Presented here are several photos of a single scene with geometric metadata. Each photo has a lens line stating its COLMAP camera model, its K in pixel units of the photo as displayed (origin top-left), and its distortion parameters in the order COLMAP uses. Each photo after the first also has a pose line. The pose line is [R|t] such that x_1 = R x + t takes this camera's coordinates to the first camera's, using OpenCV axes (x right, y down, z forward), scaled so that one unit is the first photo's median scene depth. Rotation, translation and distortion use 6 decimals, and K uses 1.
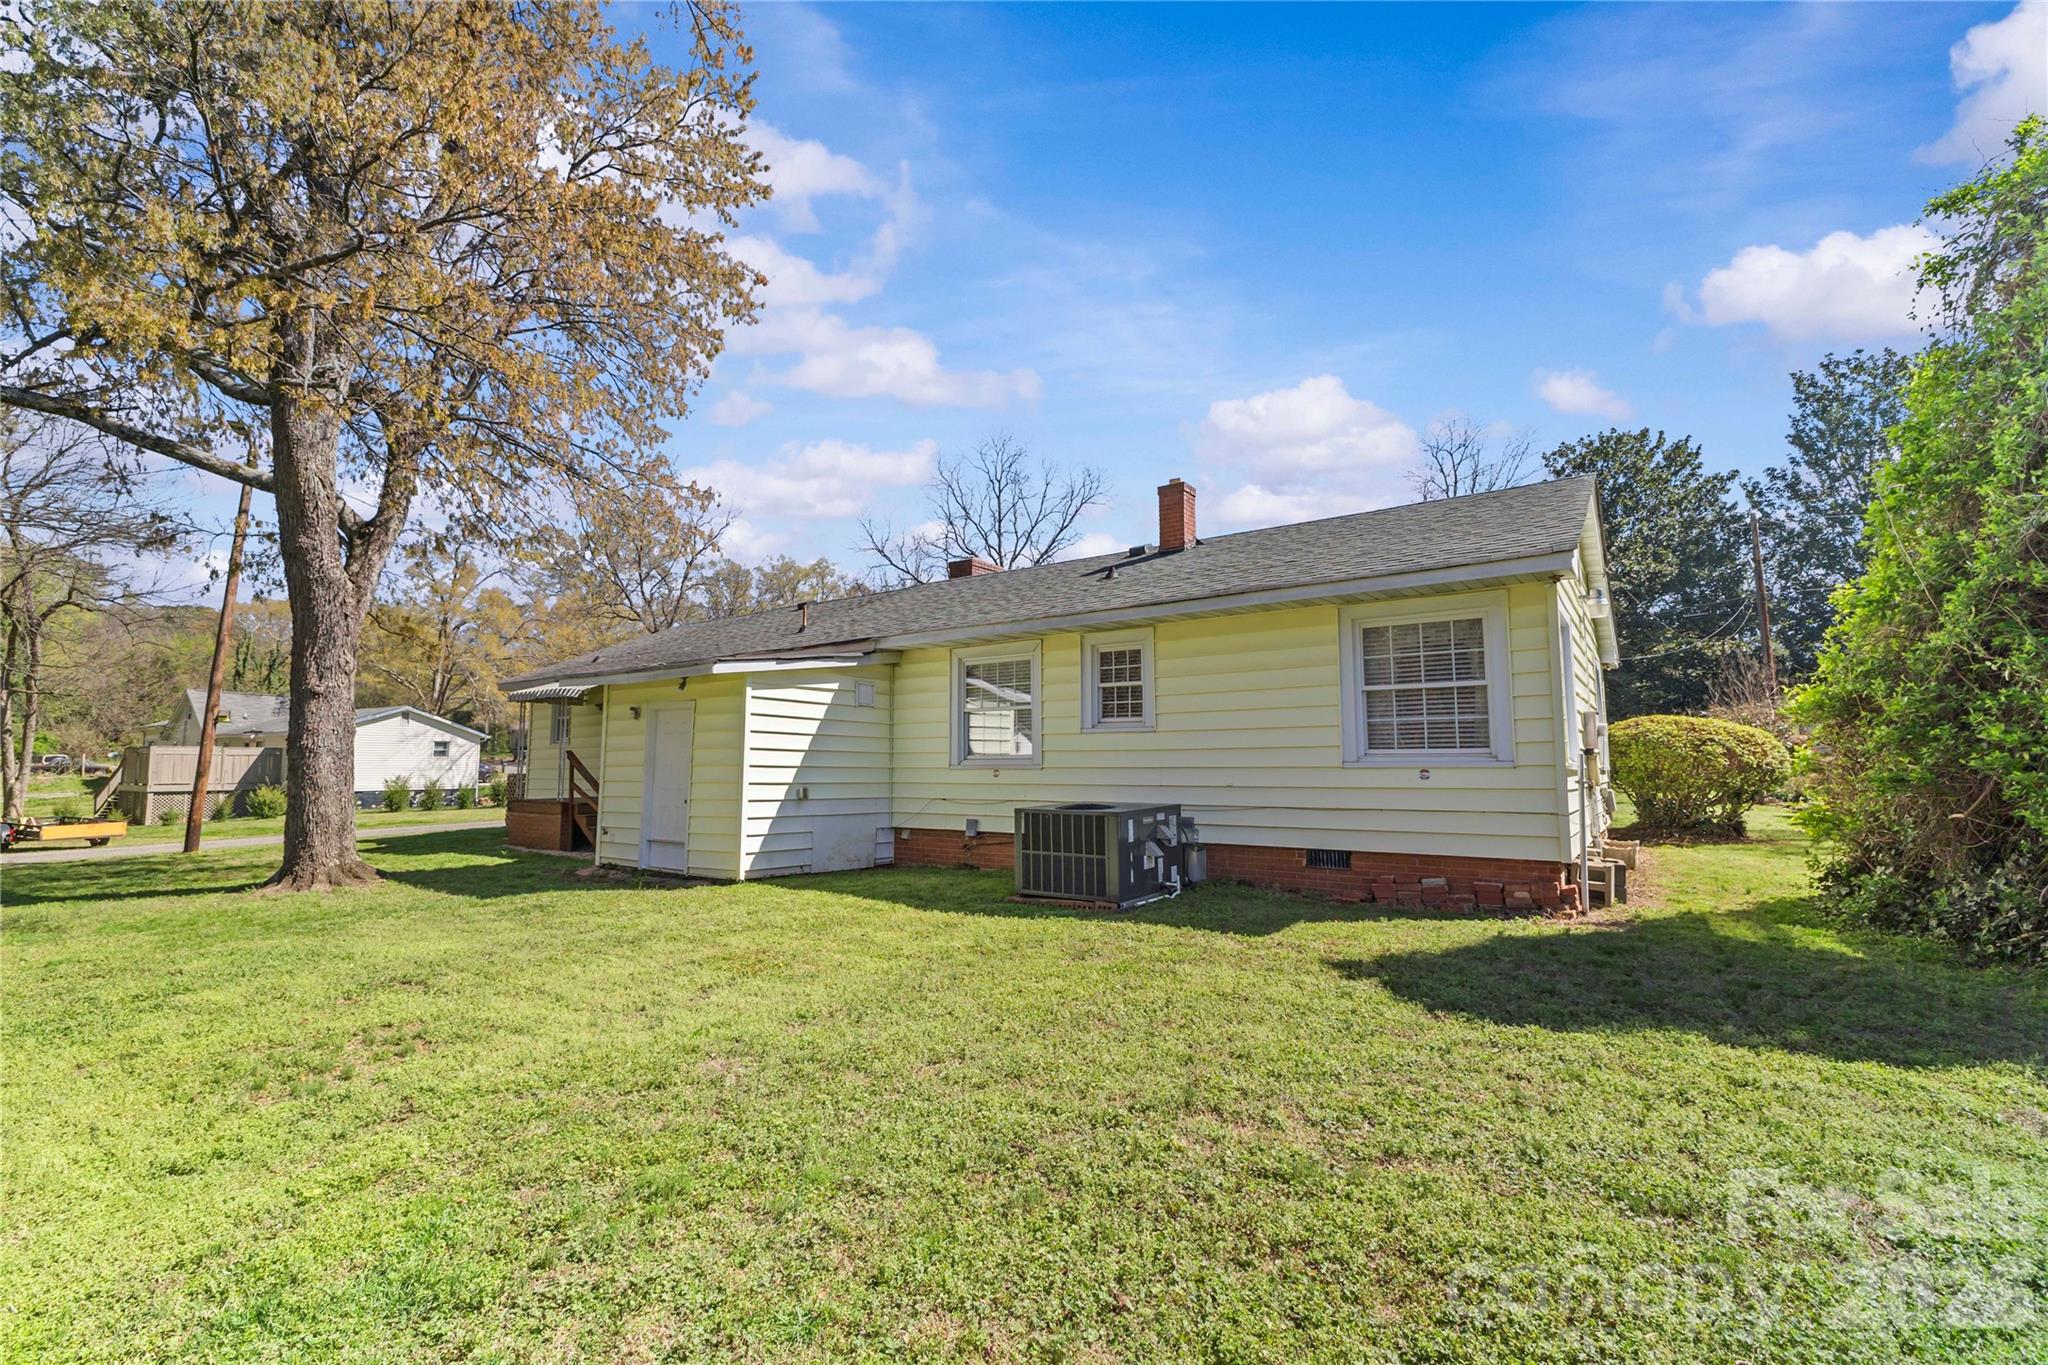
lens RADIAL K [[924.9, 0, 1024.5], [0, 924.9, 673.5], [0, 0, 1]] dist [0.000969, 0.000069]
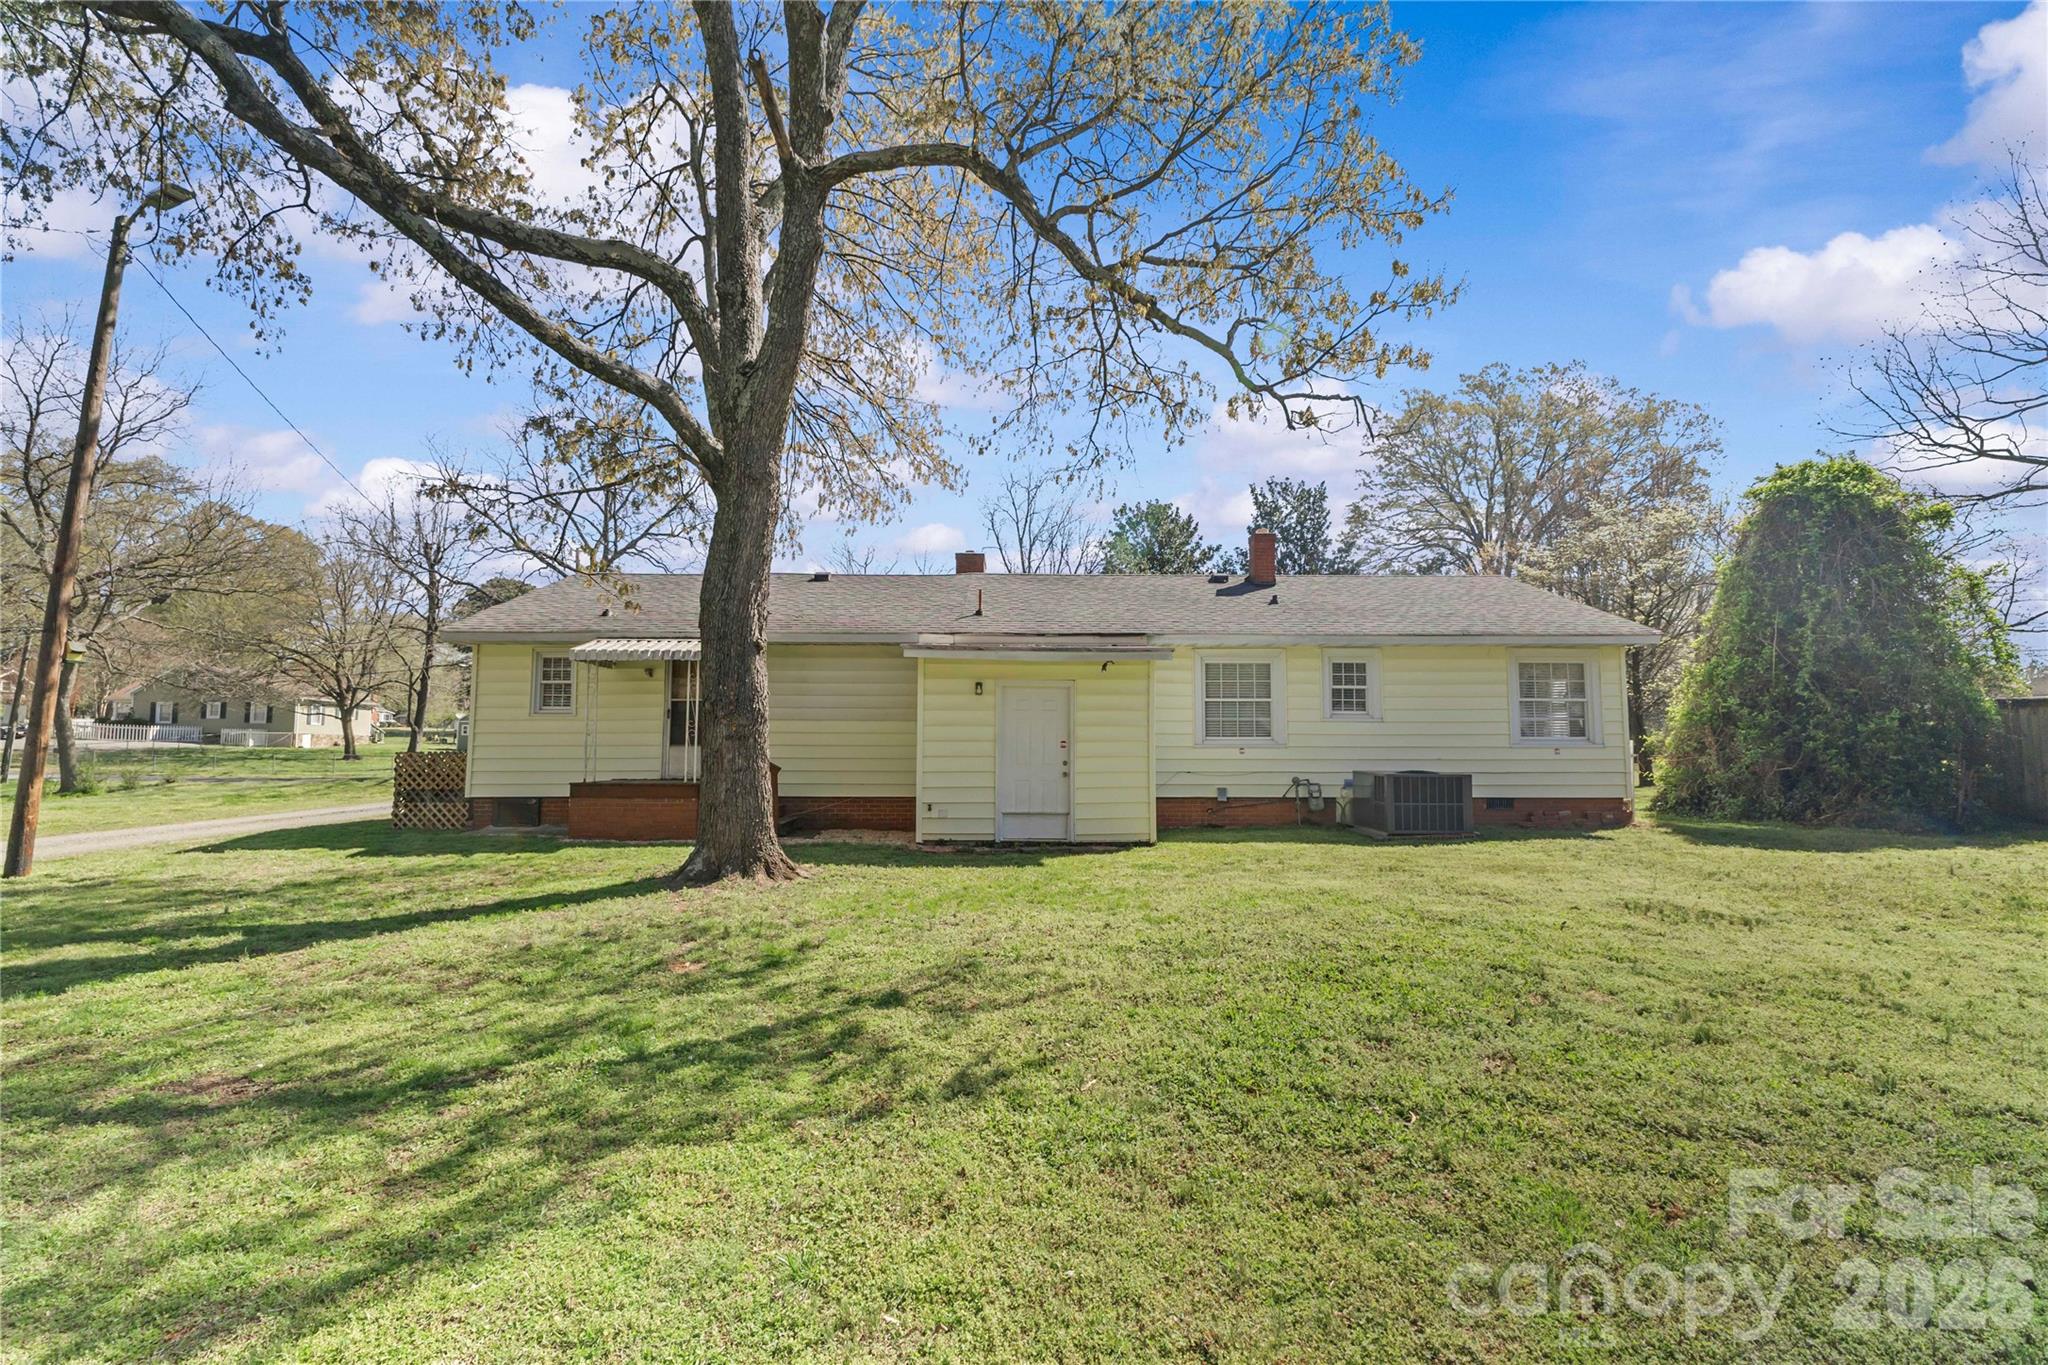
lens RADIAL K [[924.9, 0, 1024.5], [0, 924.9, 673.5], [0, 0, 1]] dist [0.000969, 0.000069]
pose [[0.788418, 0.058705, 0.612332, -1.123454], [-0.066021, 0.997761, -0.010650, 0.038116], [-0.611586, -0.032030, 0.790529, 0.196017]]
